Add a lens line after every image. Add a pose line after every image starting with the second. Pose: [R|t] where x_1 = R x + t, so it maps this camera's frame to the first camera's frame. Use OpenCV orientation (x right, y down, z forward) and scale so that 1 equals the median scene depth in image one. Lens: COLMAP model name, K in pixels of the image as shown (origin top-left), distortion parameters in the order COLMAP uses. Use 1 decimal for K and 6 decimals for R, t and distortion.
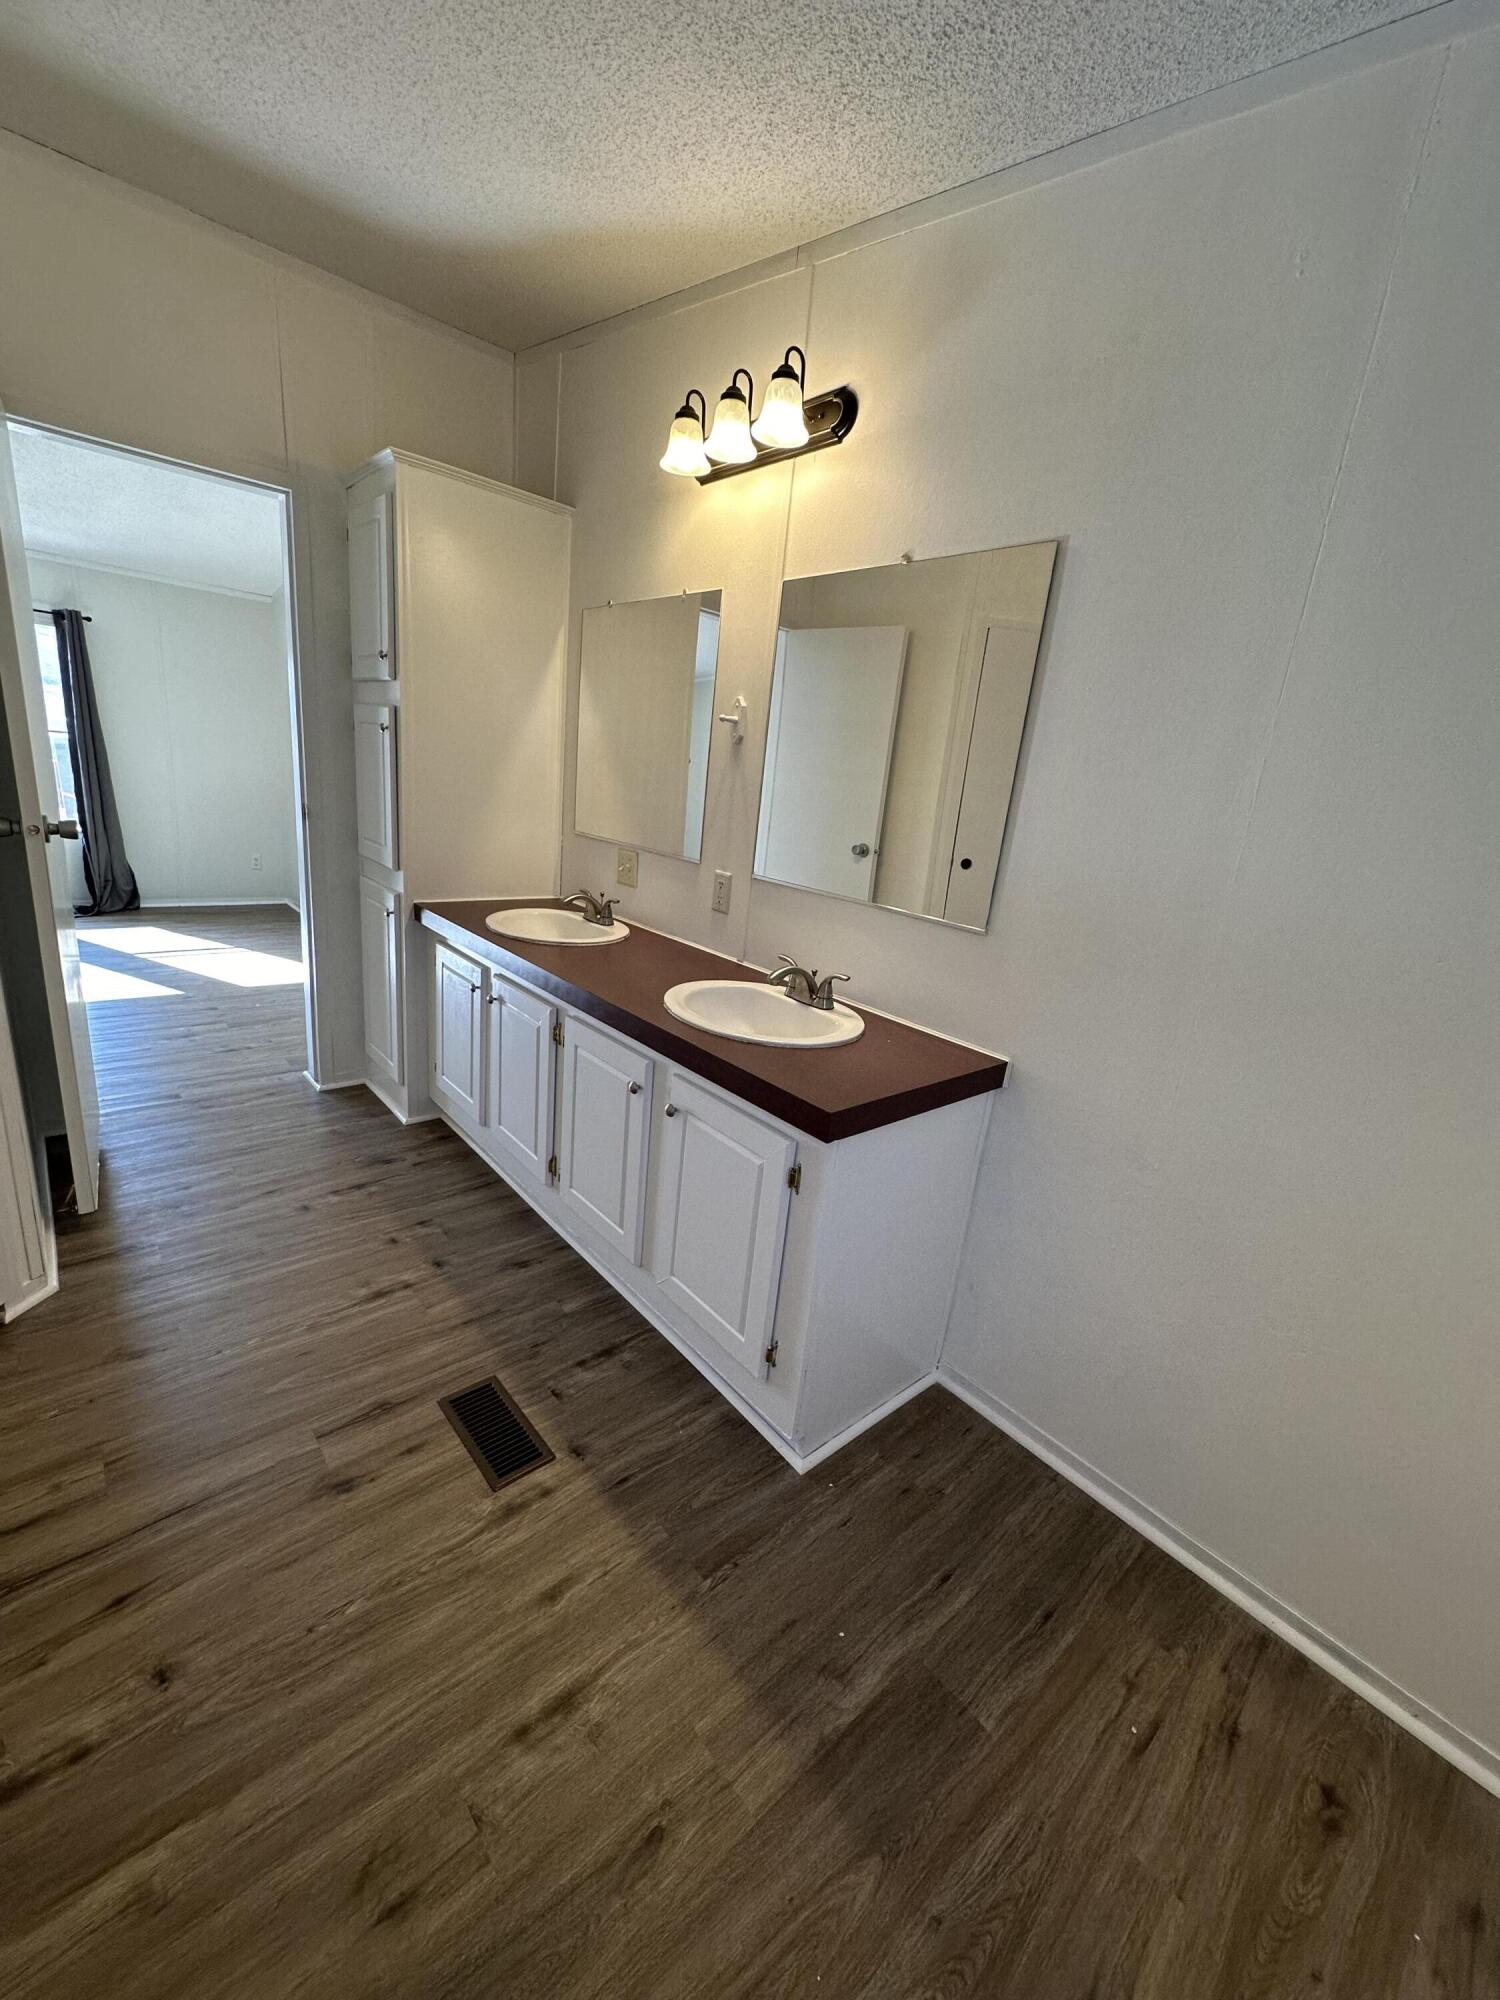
lens RADIAL K [[799.4, 0, 750.0], [0, 799.4, 1000.0], [0, 0, 1]] dist [0.001042, 0.000258]
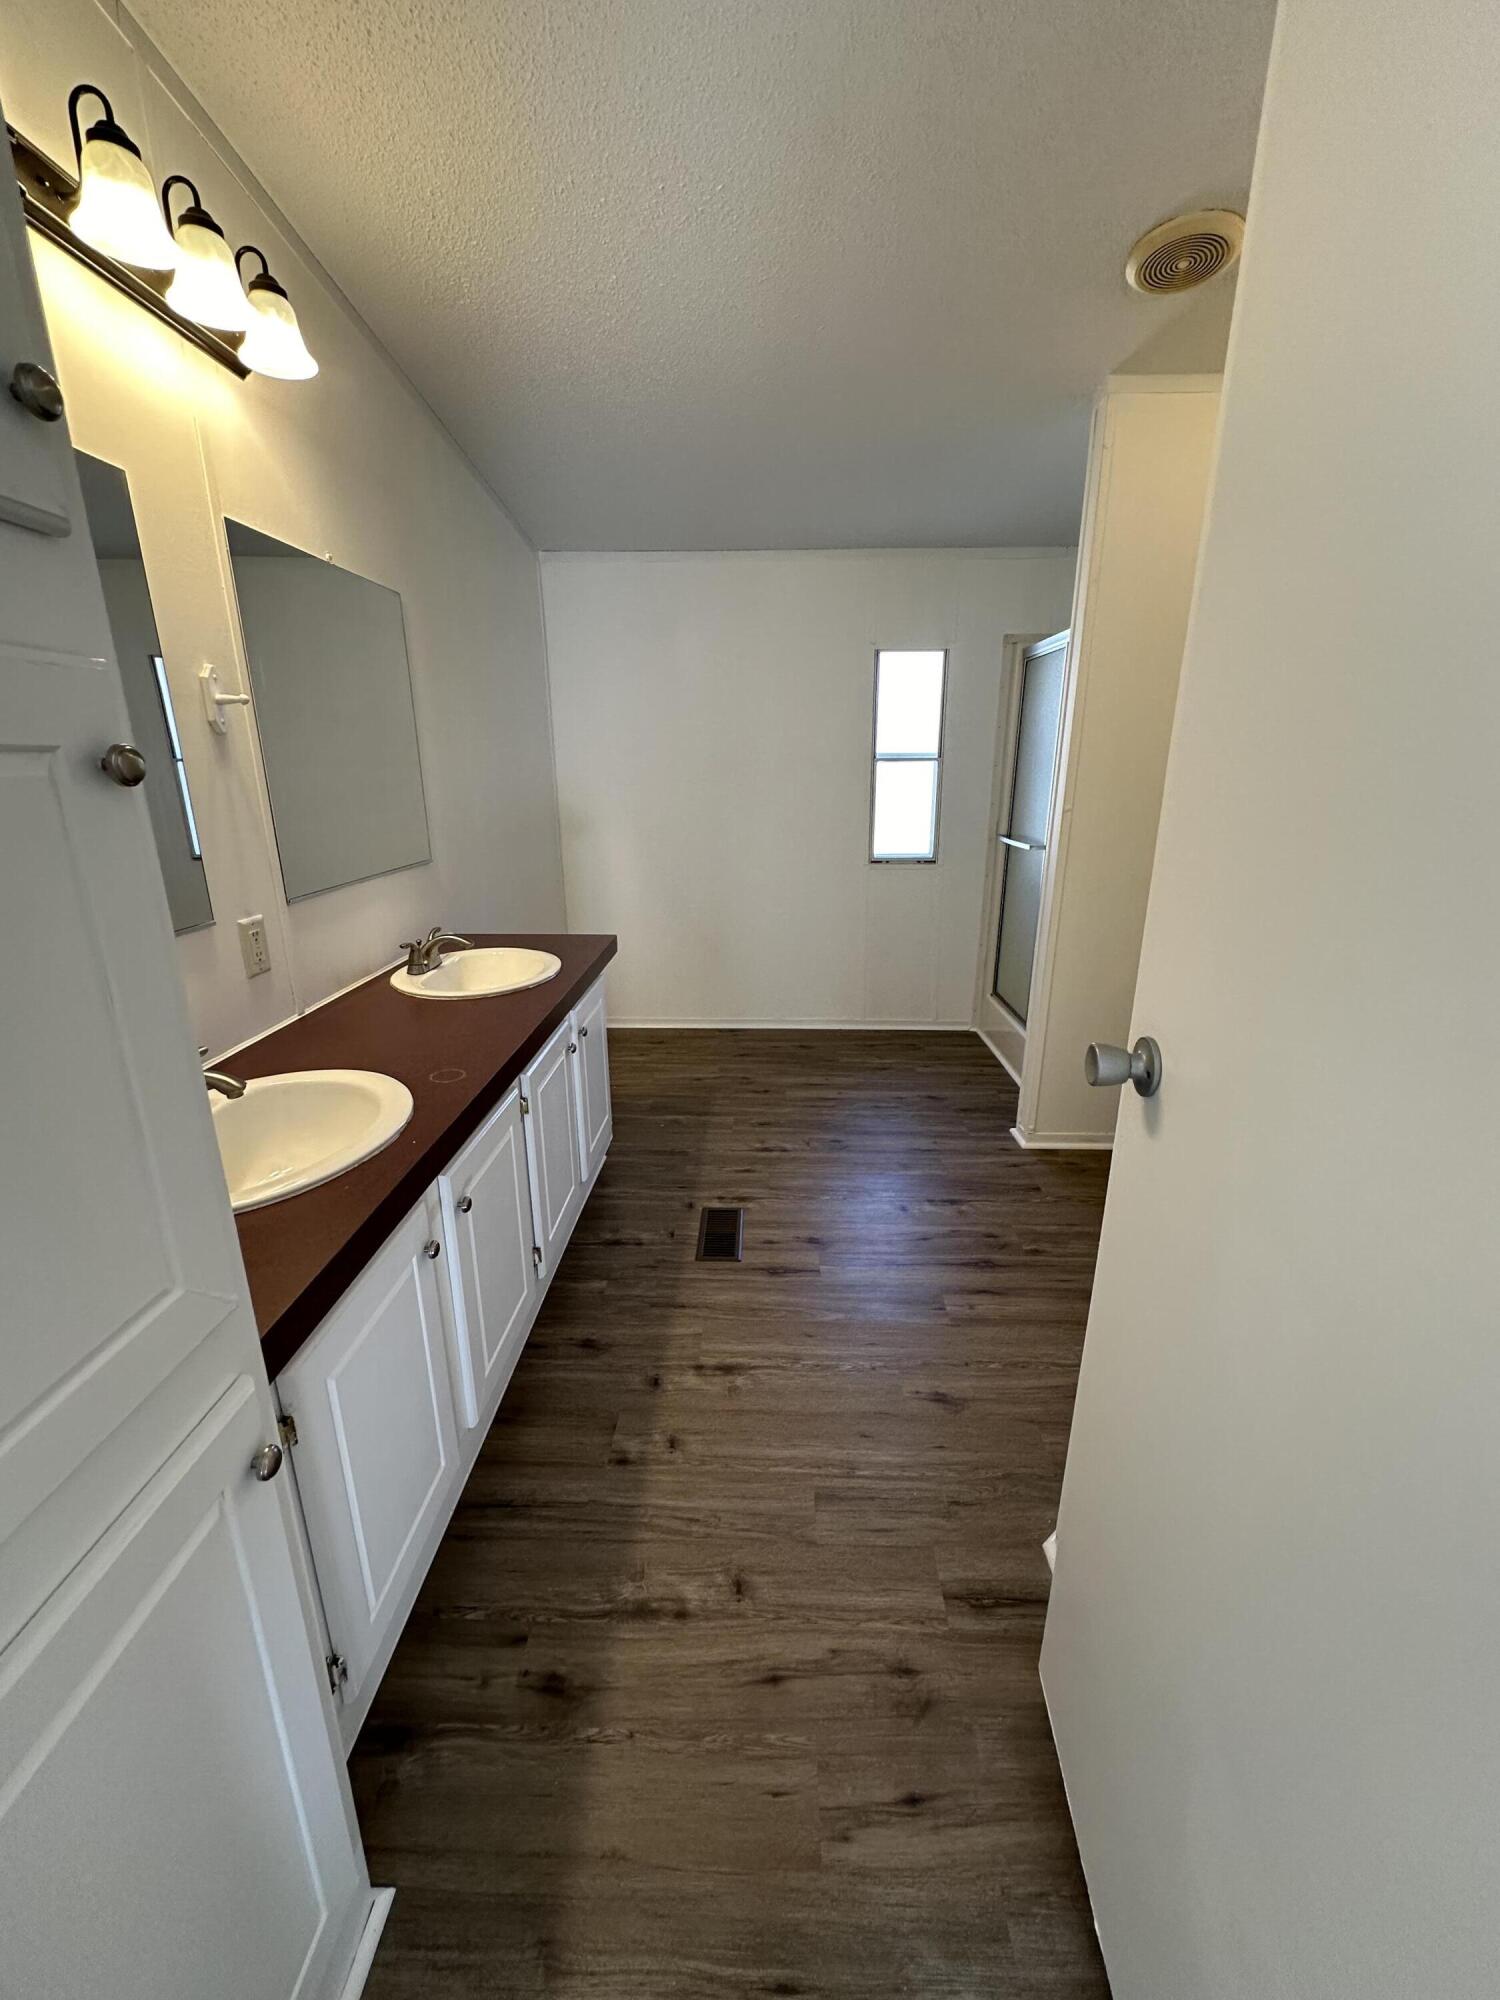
lens RADIAL K [[799.4, 0, 750.0], [0, 799.4, 1000.0], [0, 0, 1]] dist [0.001042, 0.000258]
pose [[-0.732948, -0.284791, 0.617803, -1.170912], [0.114203, 0.843756, 0.524437, -0.603264], [-0.670630, 0.454940, -0.585905, 1.667827]]
